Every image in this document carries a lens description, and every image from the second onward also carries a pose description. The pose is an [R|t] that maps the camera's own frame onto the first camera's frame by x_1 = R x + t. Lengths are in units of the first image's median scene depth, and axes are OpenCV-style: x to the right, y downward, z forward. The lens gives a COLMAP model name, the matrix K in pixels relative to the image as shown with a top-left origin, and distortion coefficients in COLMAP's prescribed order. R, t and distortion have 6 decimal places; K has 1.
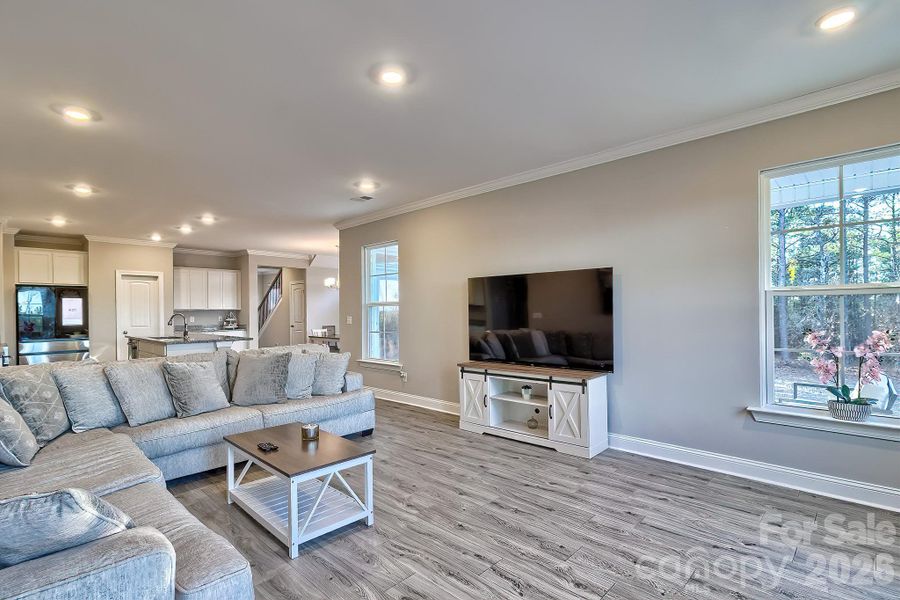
lens RADIAL K [[429.3, 0, 436.3], [0, 429.3, 309.6], [0, 0, 1]] dist [0.003395, 0.000413]
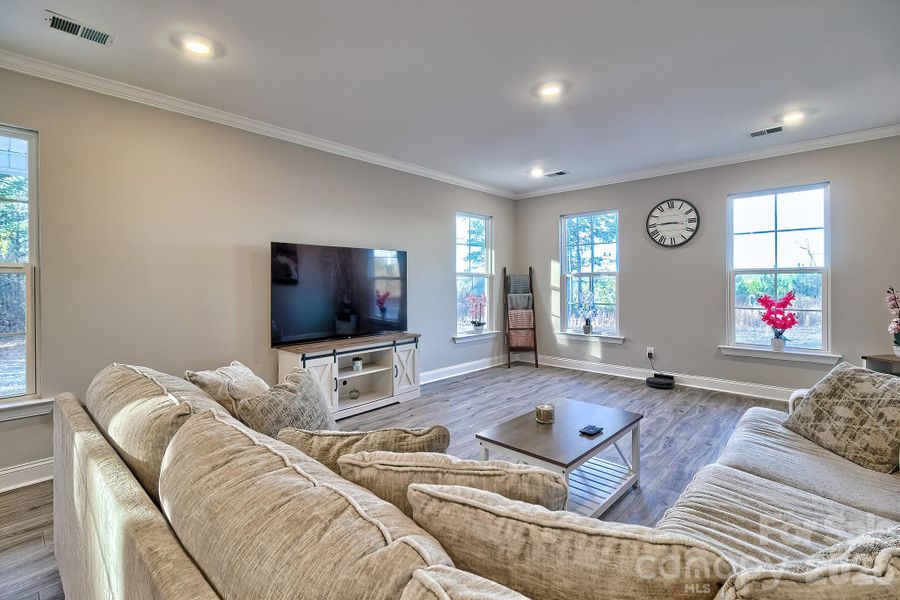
lens RADIAL K [[415.2, 0, 453.3], [0, 415.2, 286.4], [0, 0, 1]] dist [0.009692, -0.000381]
pose [[-0.033594, 0.004102, 0.999427, -0.730491], [0.006383, 0.999972, -0.003890, 0.012937], [-0.999415, 0.006249, -0.033619, 0.752405]]
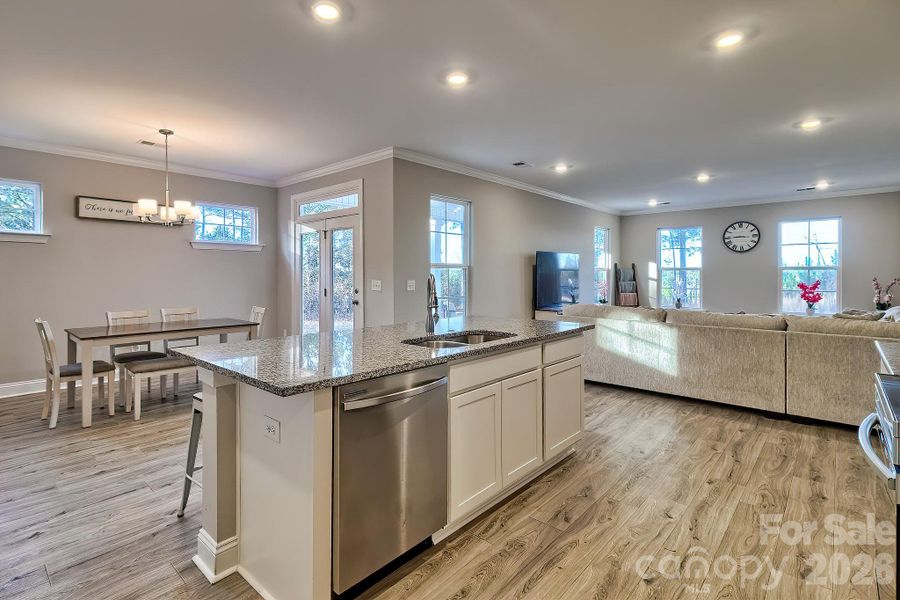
lens RADIAL K [[449.2, 0, 452.4], [0, 449.2, 280.4], [0, 0, 1]] dist [0.029737, -0.001854]
pose [[-0.061051, 0.000408, 0.998135, -1.485351], [0.002693, 0.999996, -0.000244, 0.023546], [-0.998131, 0.002673, -0.061052, 1.473104]]
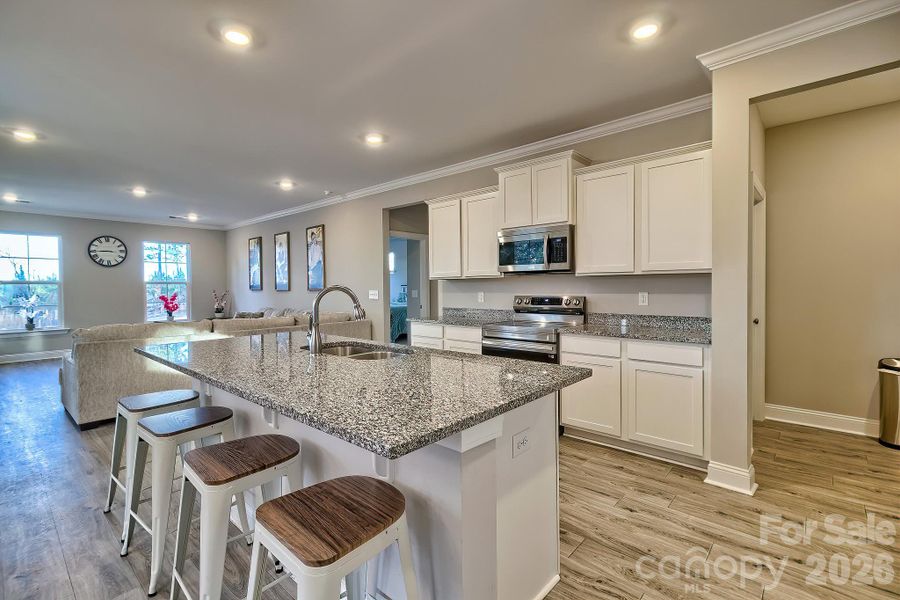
lens RADIAL K [[415.2, 0, 442.5], [0, 415.2, 289.0], [0, 0, 1]] dist [0.009692, -0.000381]
pose [[-0.999299, 0.019873, -0.031721, -1.000711], [0.019616, 0.999772, 0.008379, 0.015621], [0.031880, 0.007751, -0.999462, 1.975559]]
